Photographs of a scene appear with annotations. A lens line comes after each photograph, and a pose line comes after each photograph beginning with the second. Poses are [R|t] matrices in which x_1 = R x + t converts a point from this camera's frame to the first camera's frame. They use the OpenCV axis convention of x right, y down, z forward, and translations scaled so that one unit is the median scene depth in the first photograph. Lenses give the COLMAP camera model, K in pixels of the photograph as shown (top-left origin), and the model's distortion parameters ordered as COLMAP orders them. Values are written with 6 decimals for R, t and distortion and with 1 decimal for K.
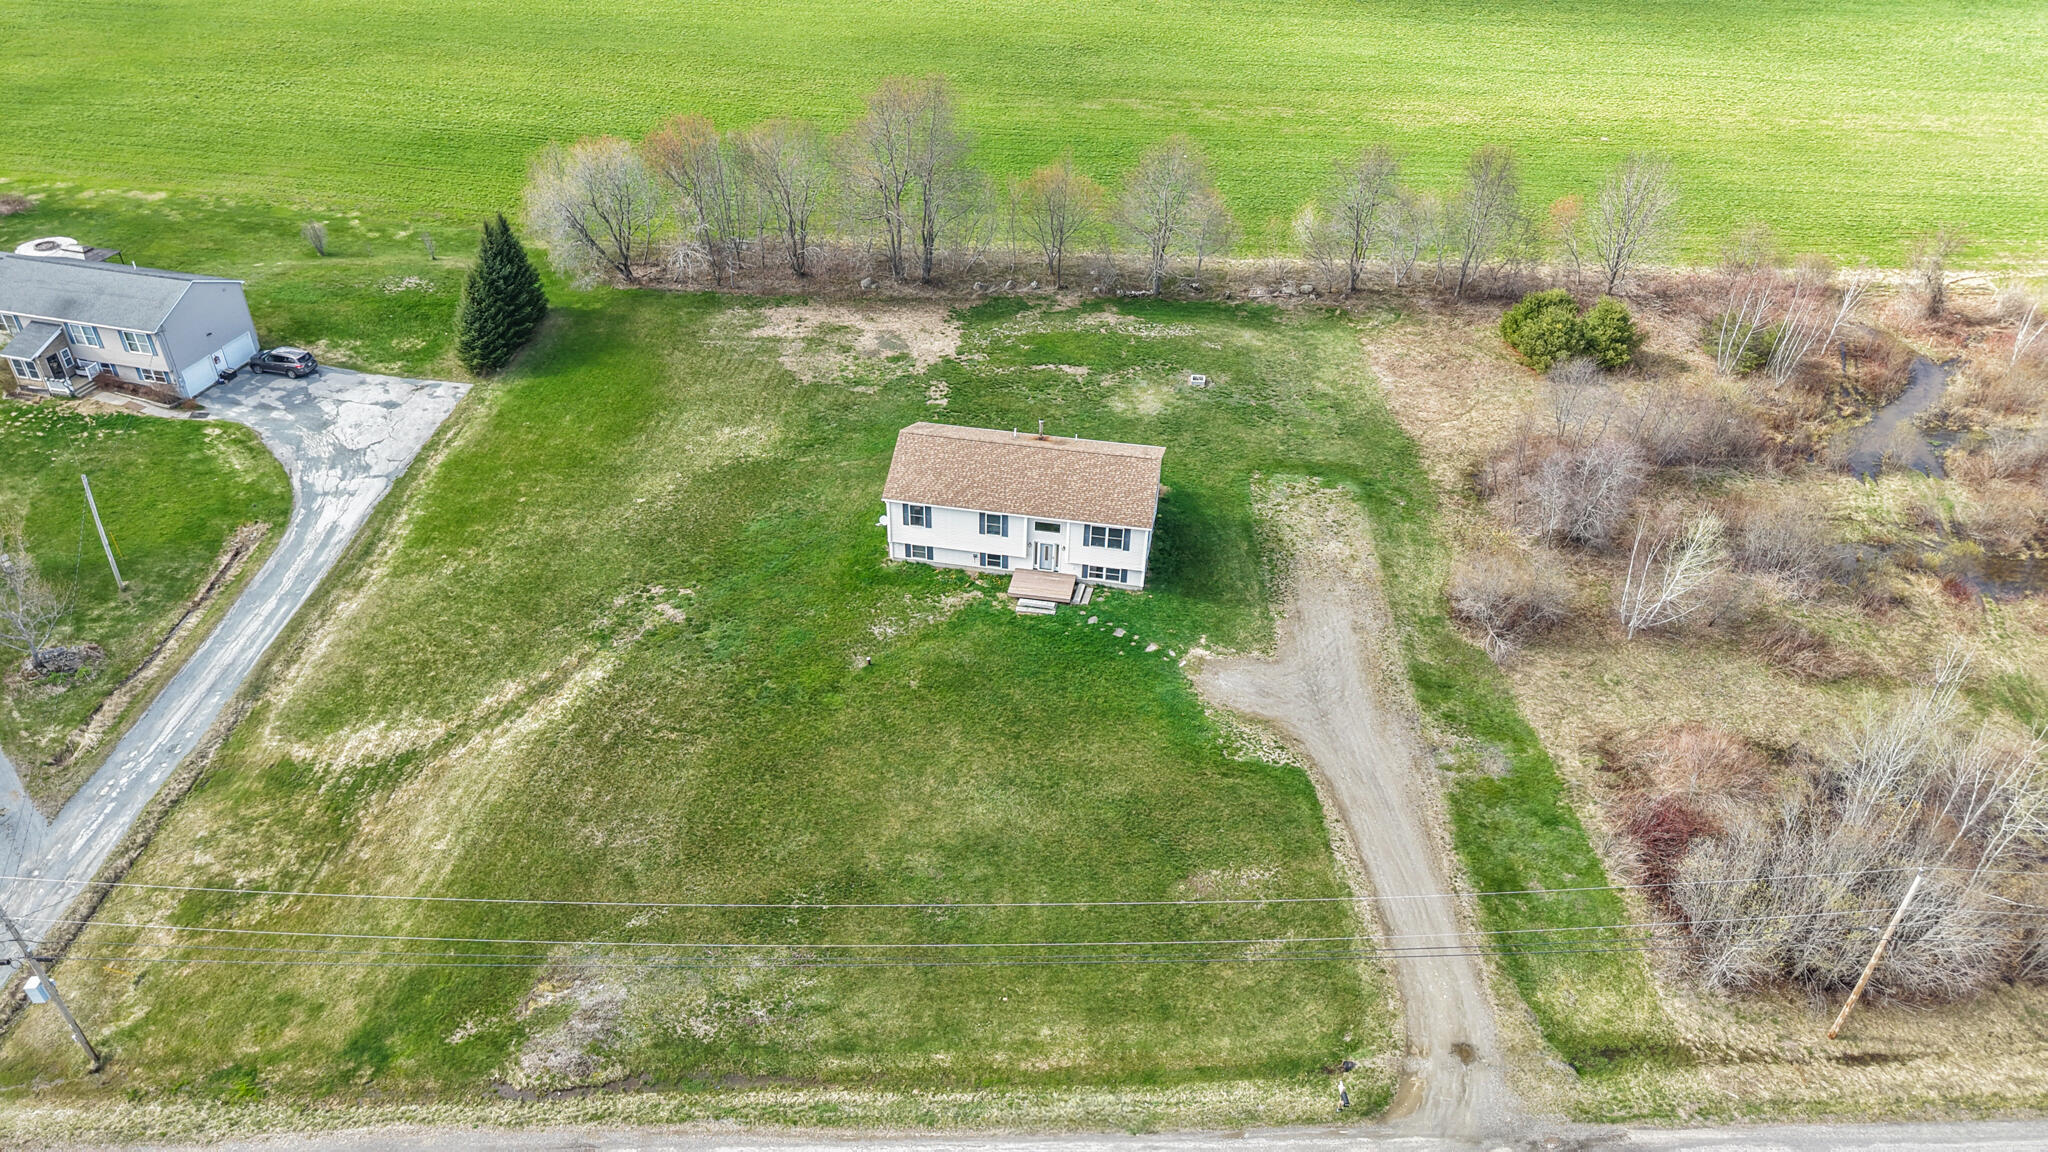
lens RADIAL K [[1386.5, 0, 1024.0], [0, 1386.5, 576.0], [0, 0, 1]] dist [0.035008, -0.036225]
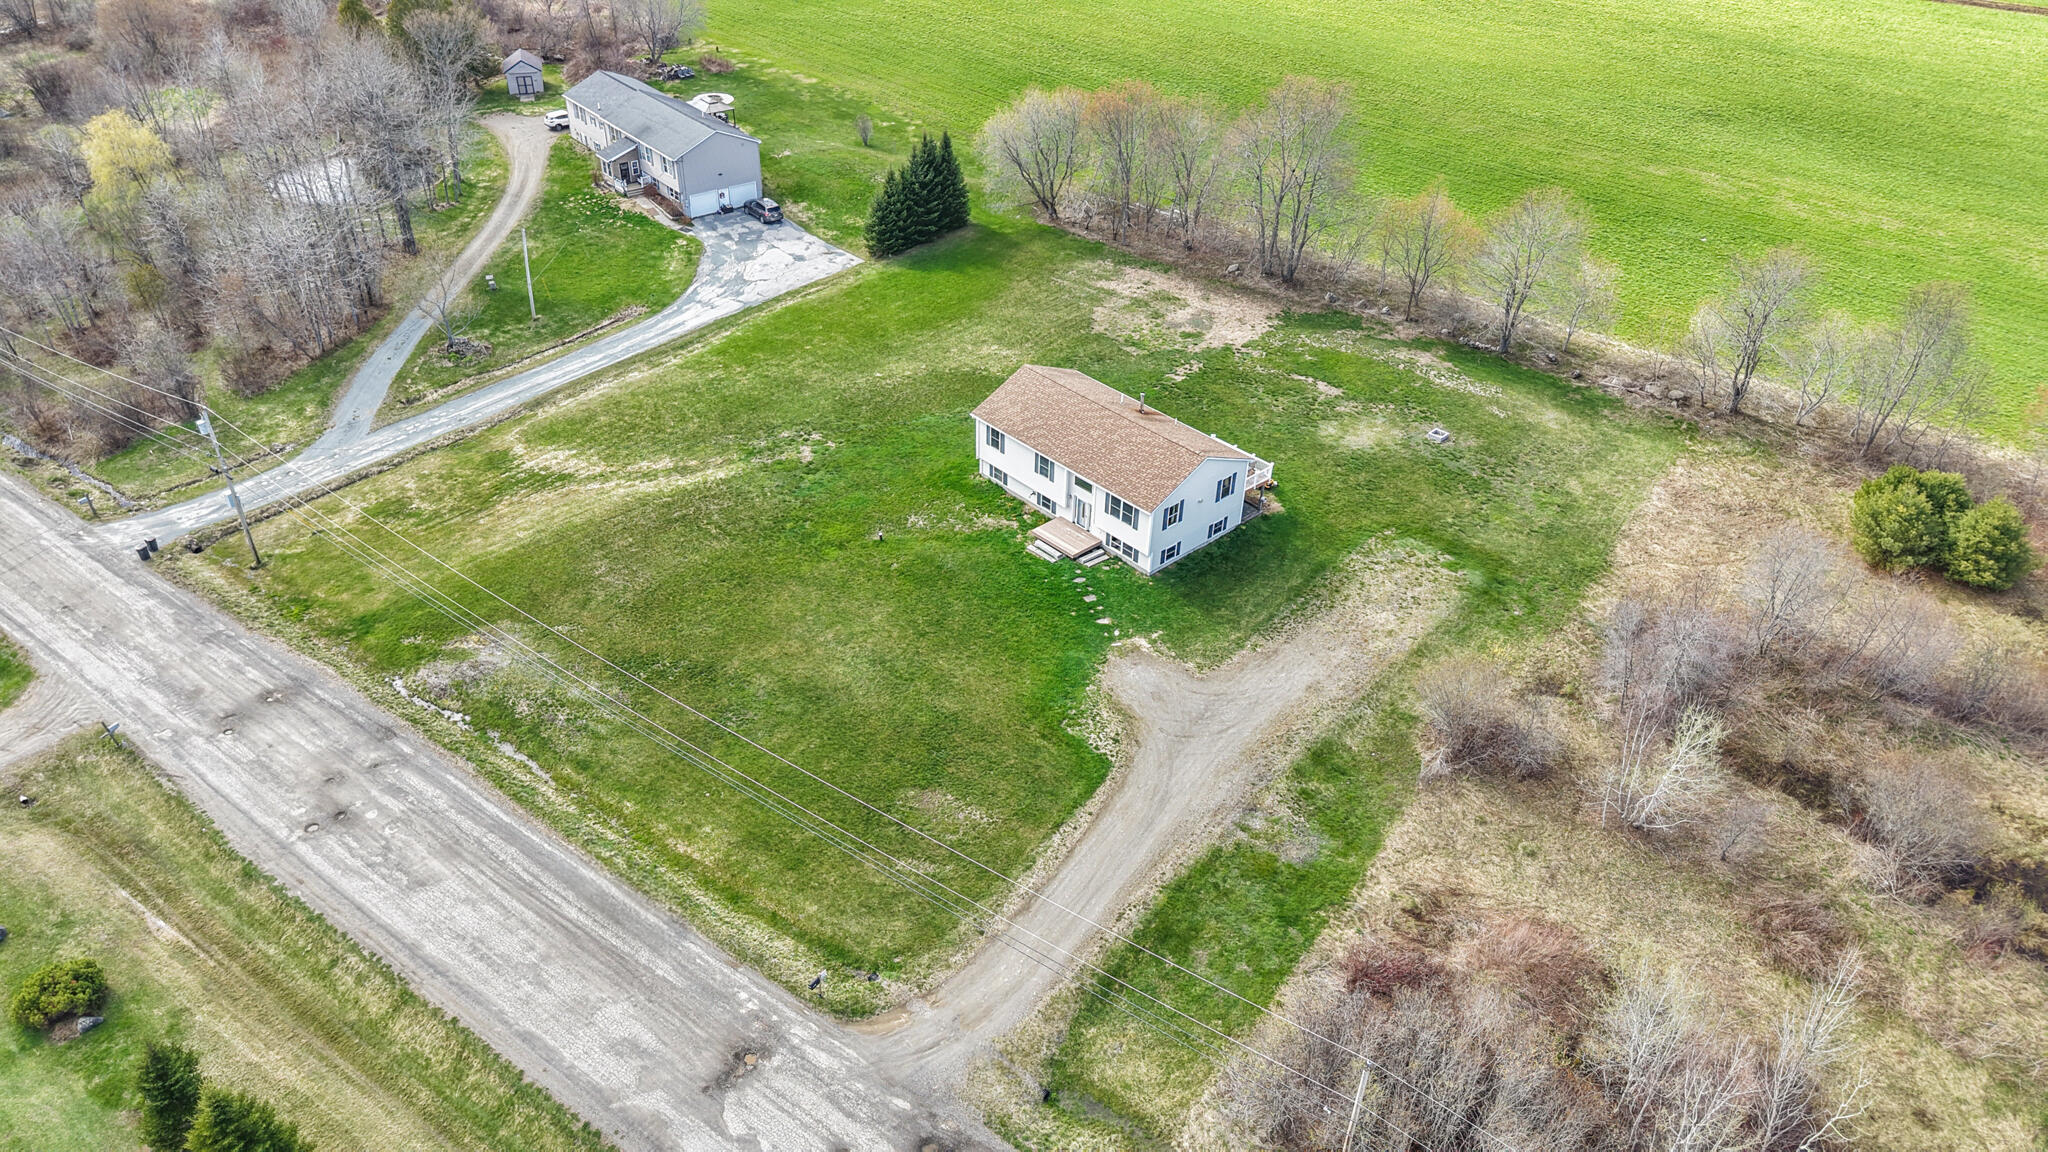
lens RADIAL K [[1360.2, 0, 995.6], [0, 1360.2, 575.1], [0, 0, 1]] dist [0.094065, -0.147986]
pose [[0.789606, 0.349816, -0.504134, 0.498633], [-0.353933, 0.930783, 0.091515, -0.041331], [0.501253, 0.106169, 0.858763, 0.084278]]
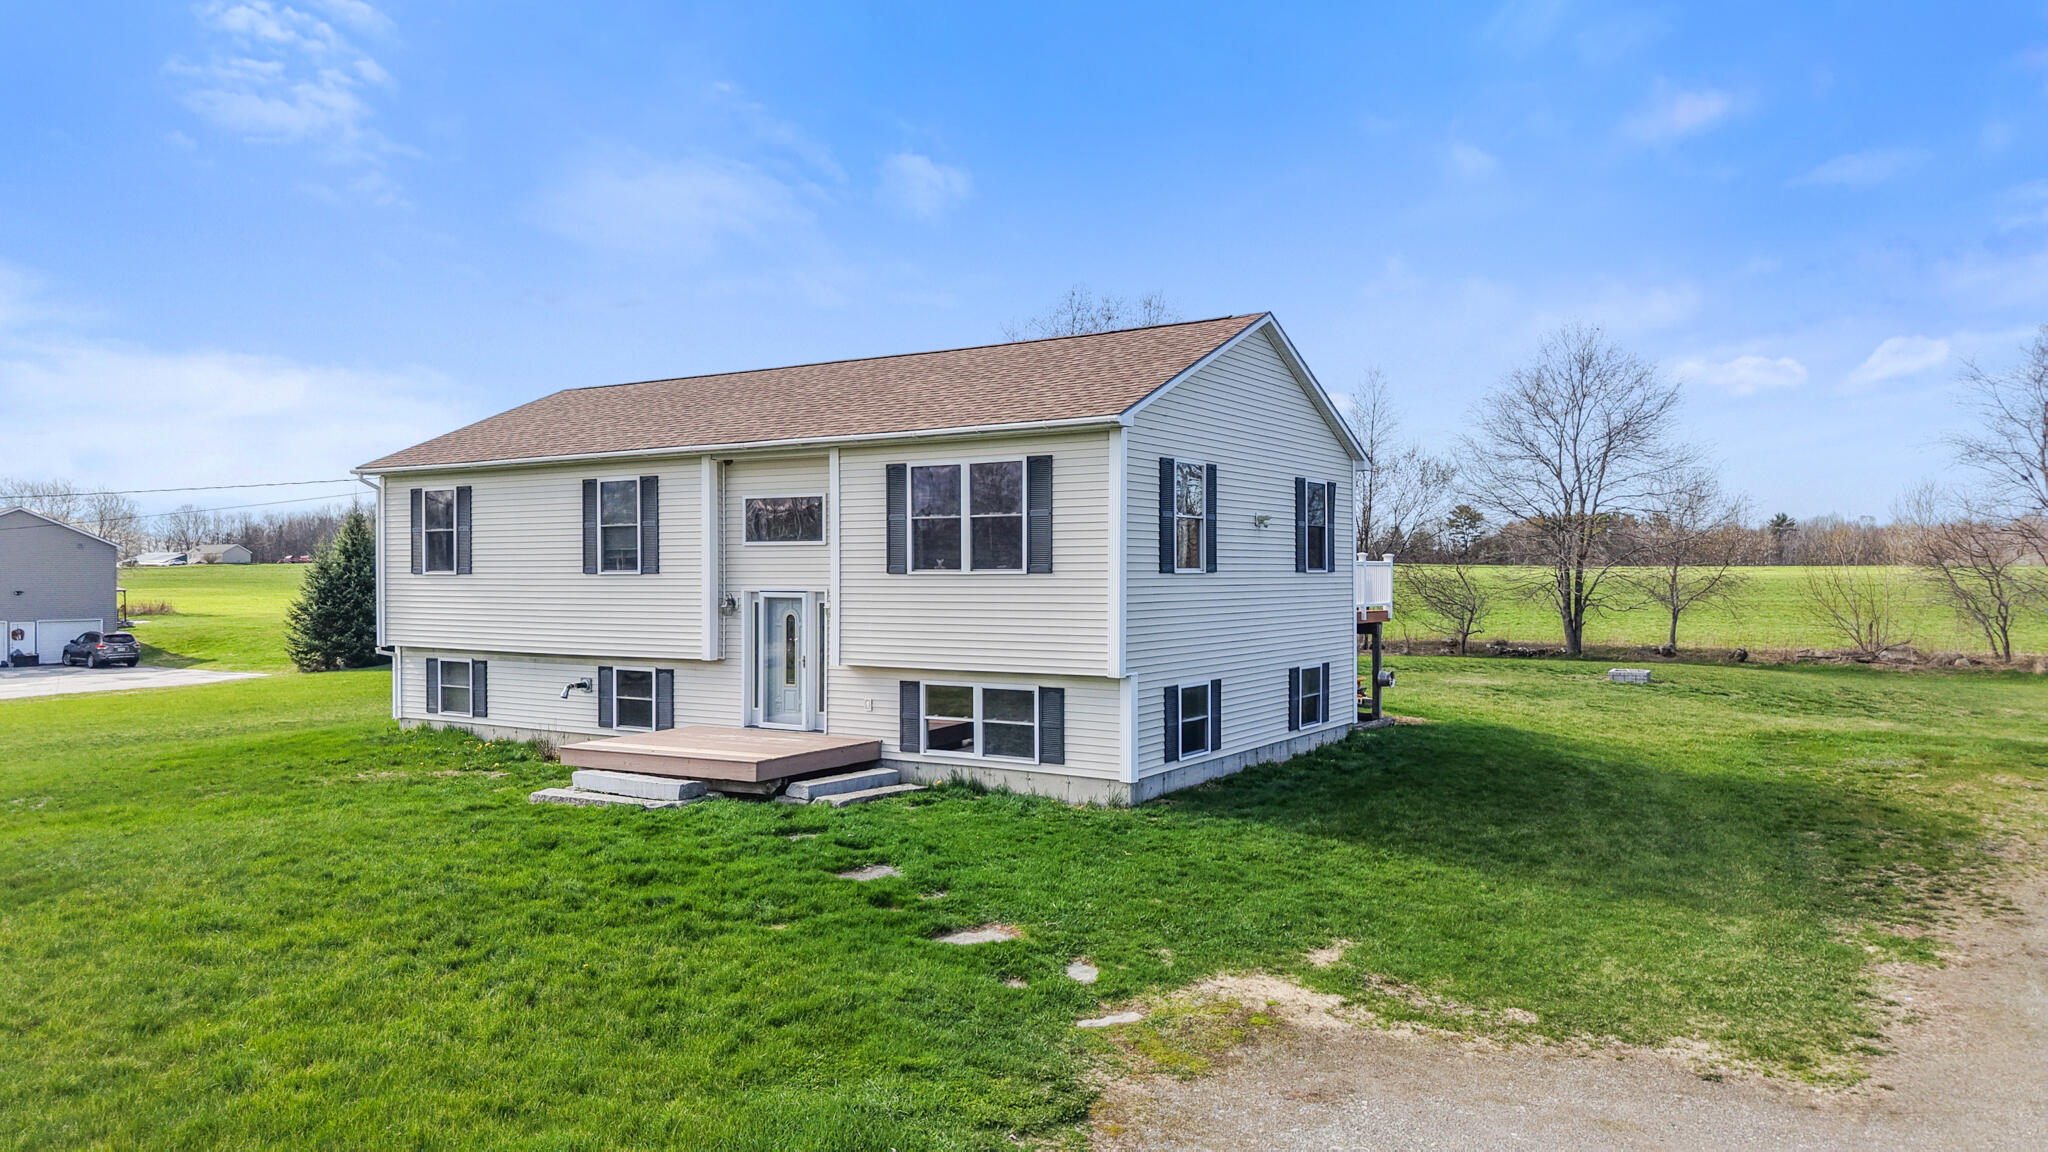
lens RADIAL K [[1386.5, 0, 1024.0], [0, 1386.5, 576.0], [0, 0, 1]] dist [0.035008, -0.036225]
pose [[0.923518, -0.028108, -0.382524, 0.151626], [-0.186826, 0.838039, -0.512628, 0.093287], [0.334978, 0.544887, 0.768693, 0.807126]]
